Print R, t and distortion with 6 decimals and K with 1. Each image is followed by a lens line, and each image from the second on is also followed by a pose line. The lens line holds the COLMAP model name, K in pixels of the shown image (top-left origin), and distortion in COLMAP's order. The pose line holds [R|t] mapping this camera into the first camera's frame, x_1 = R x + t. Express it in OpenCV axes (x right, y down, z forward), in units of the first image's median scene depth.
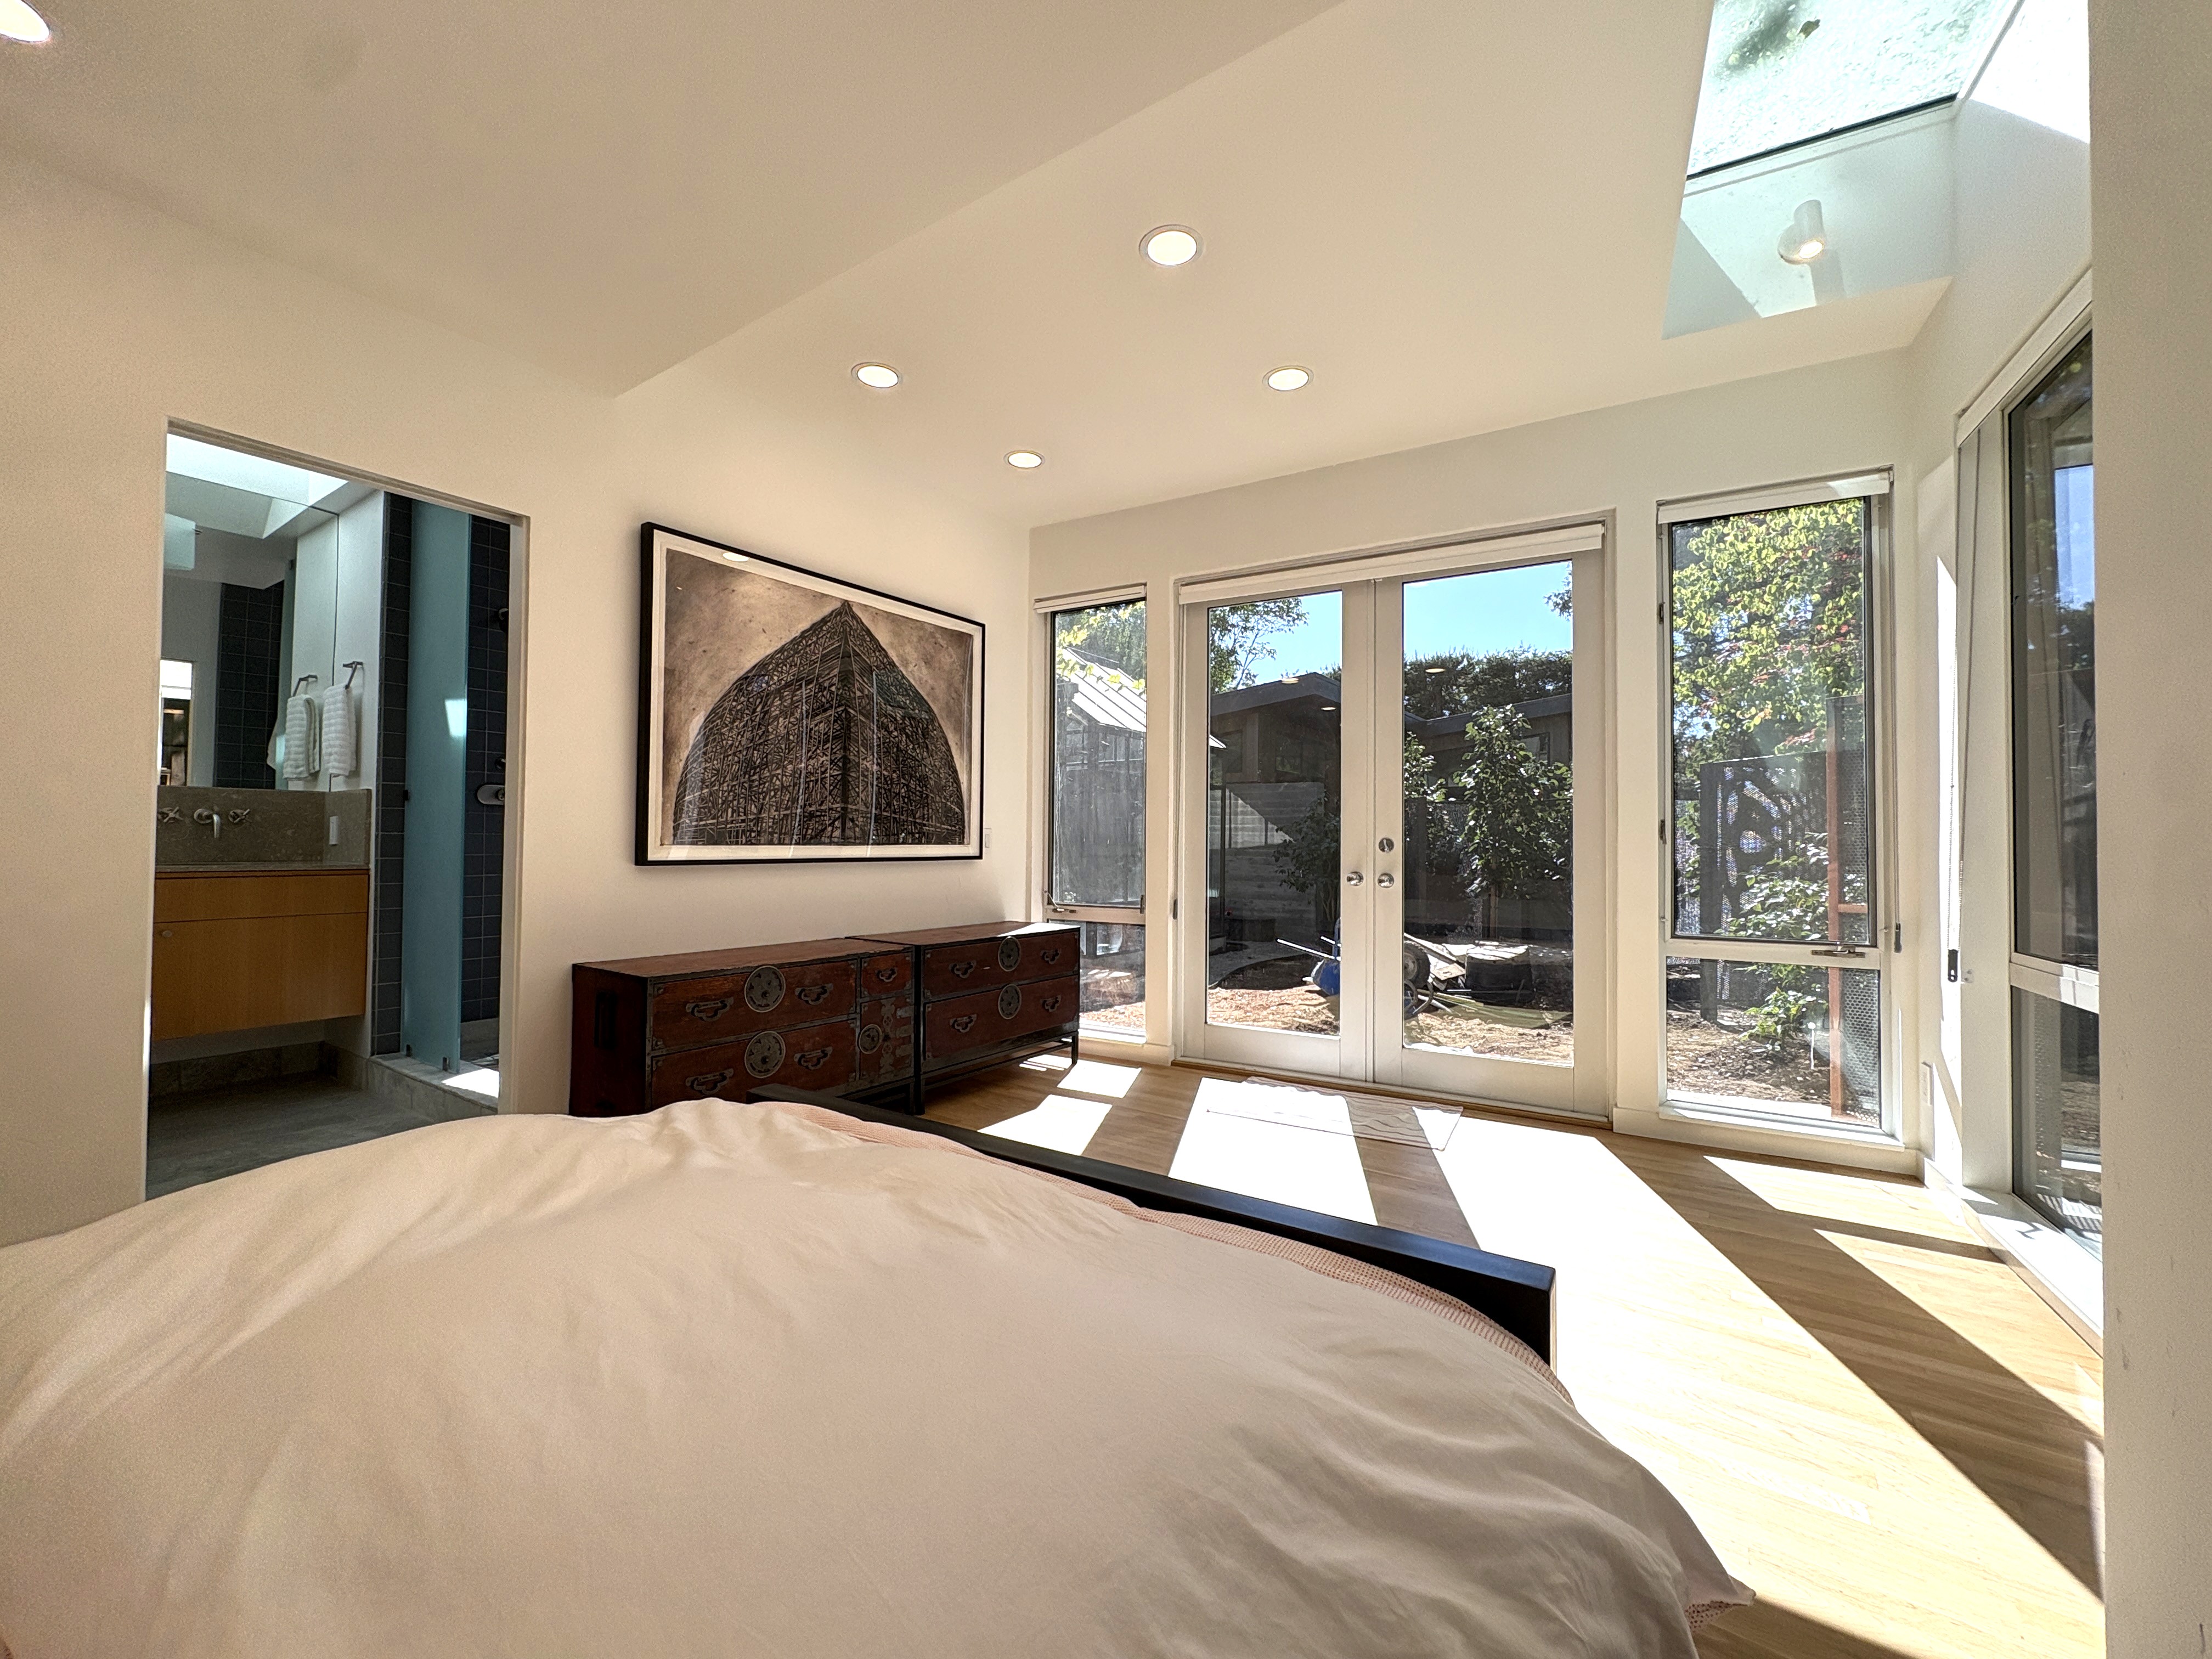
lens RADIAL K [[885.5, 0, 1111.1], [0, 885.5, 831.1], [0, 0, 1]] dist [0.000077, -0.000005]
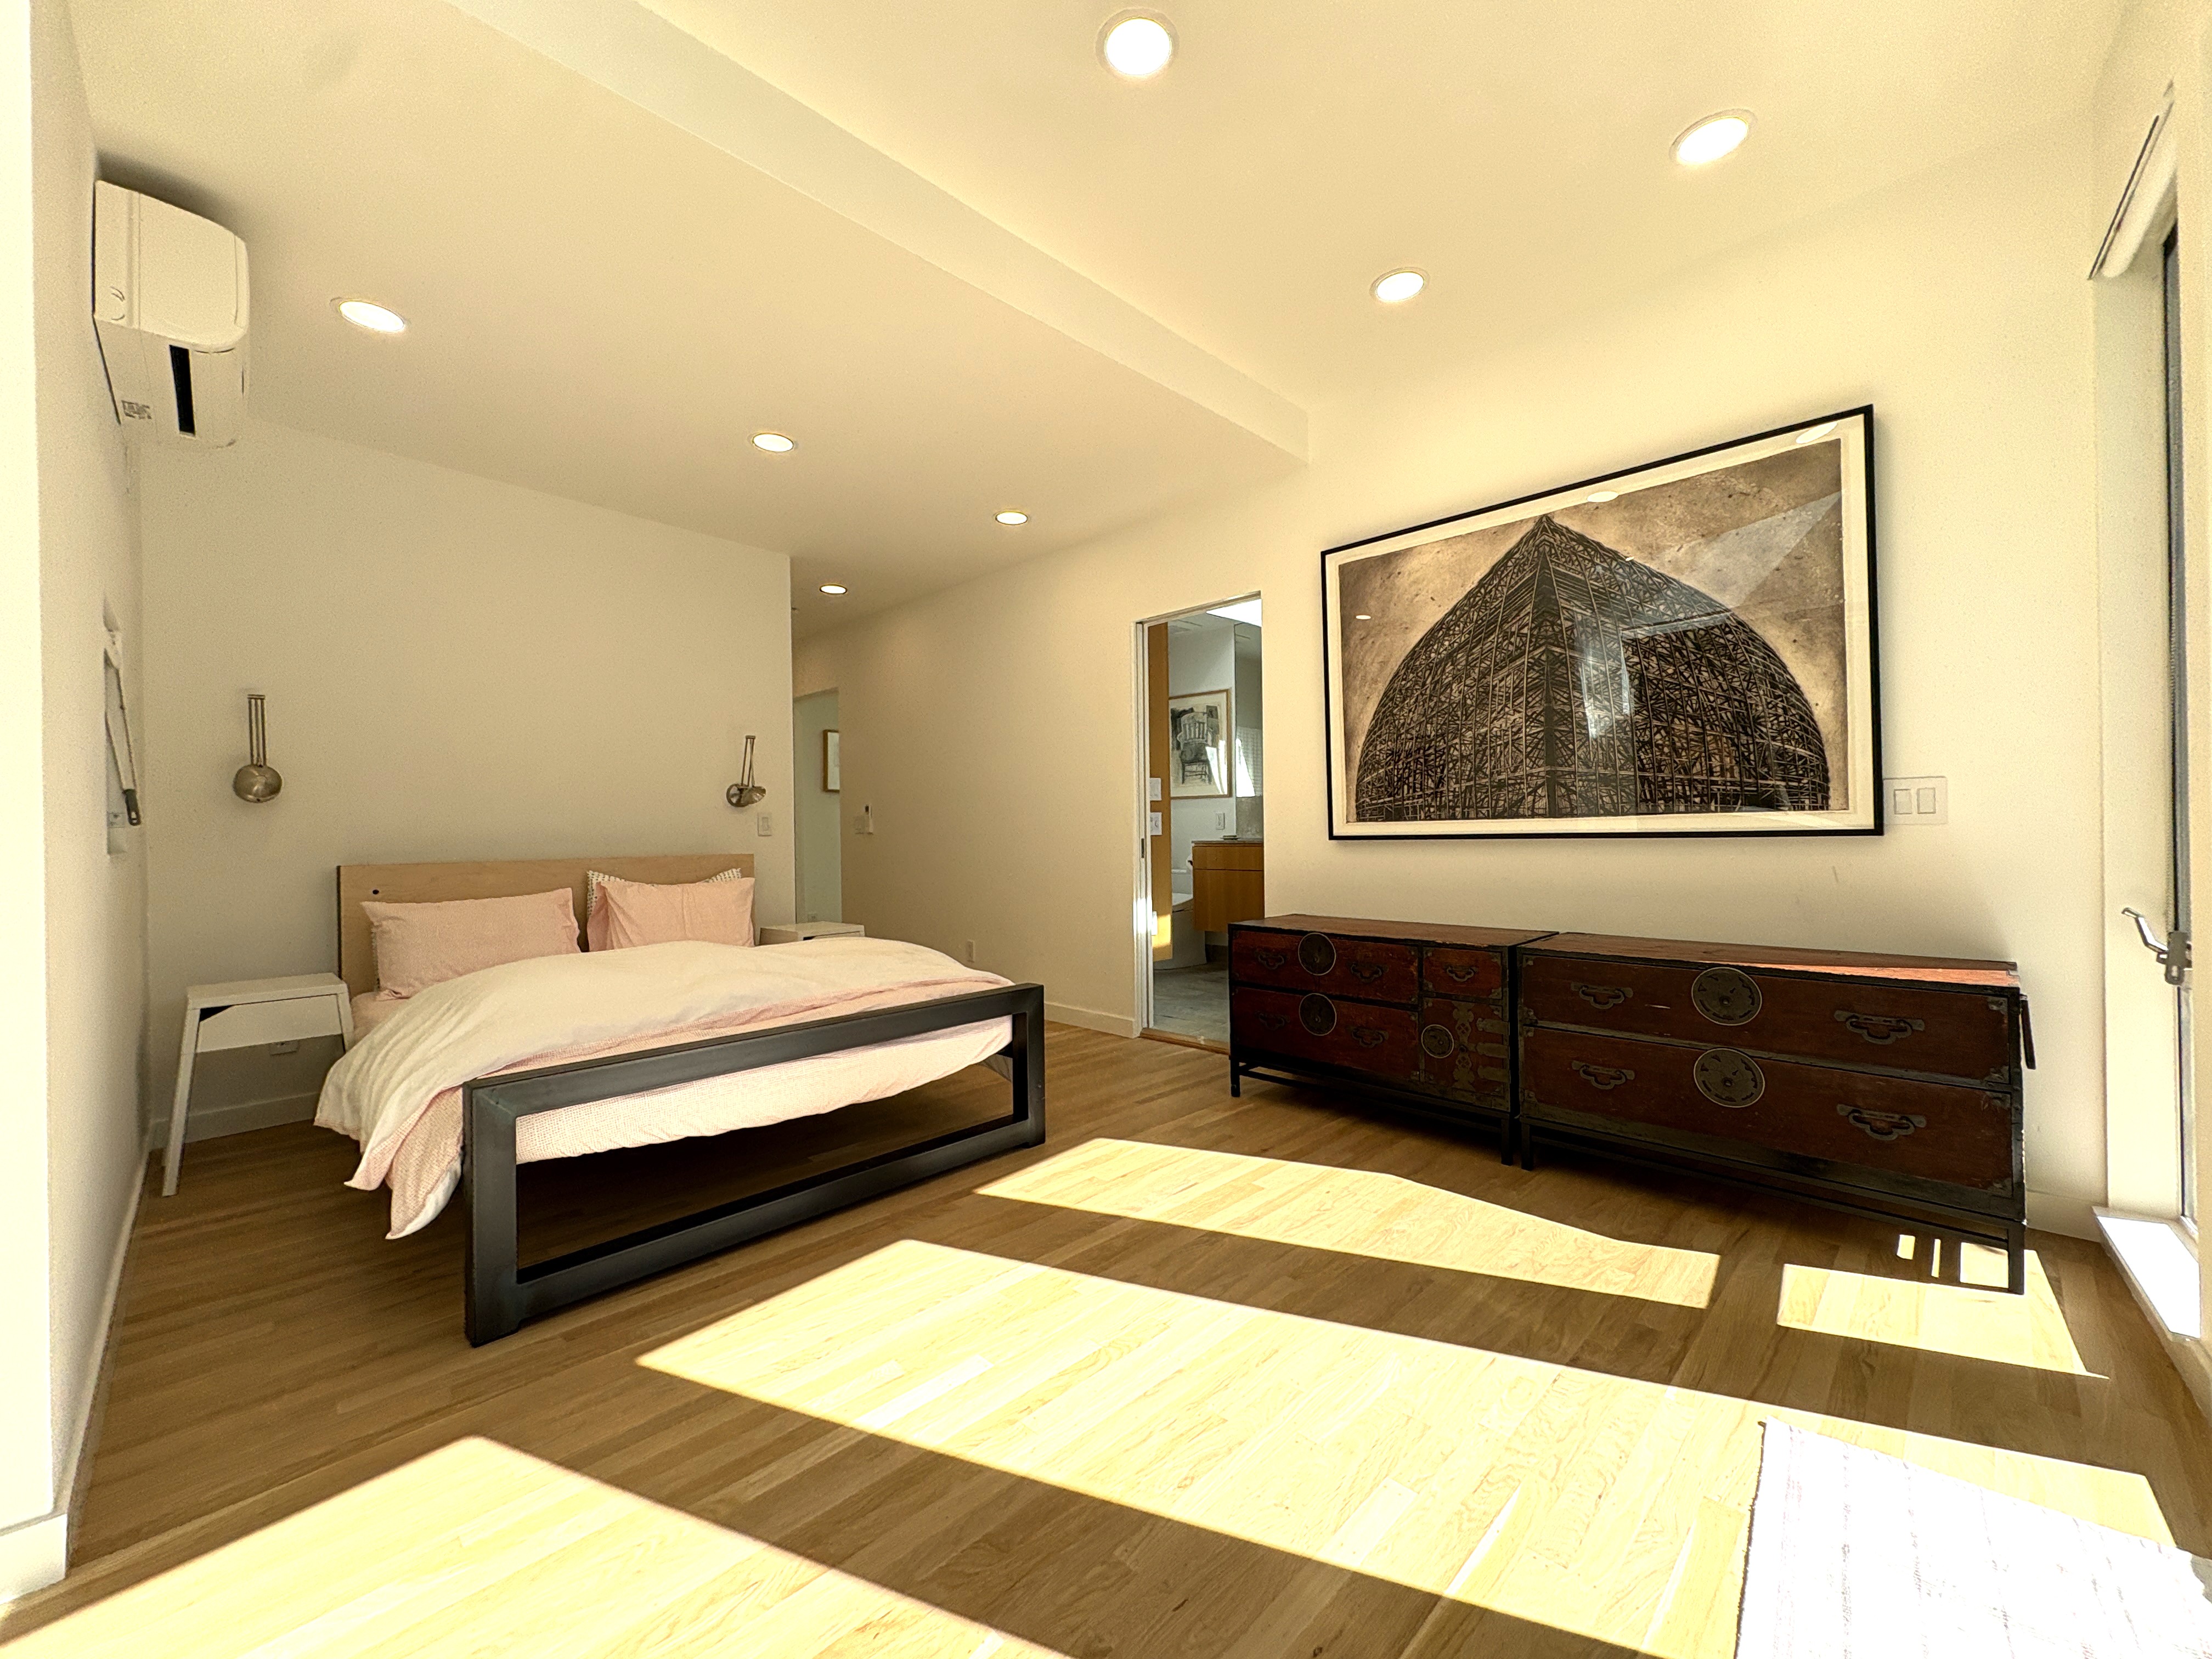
lens RADIAL K [[885.5, 0, 1111.1], [0, 885.5, 831.1], [0, 0, 1]] dist [0.000077, -0.000005]
pose [[-0.177902, -0.005109, -0.984035, 0.603646], [0.028186, 0.999550, -0.010285, 0.026941], [0.983644, -0.029566, -0.177678, 0.795298]]
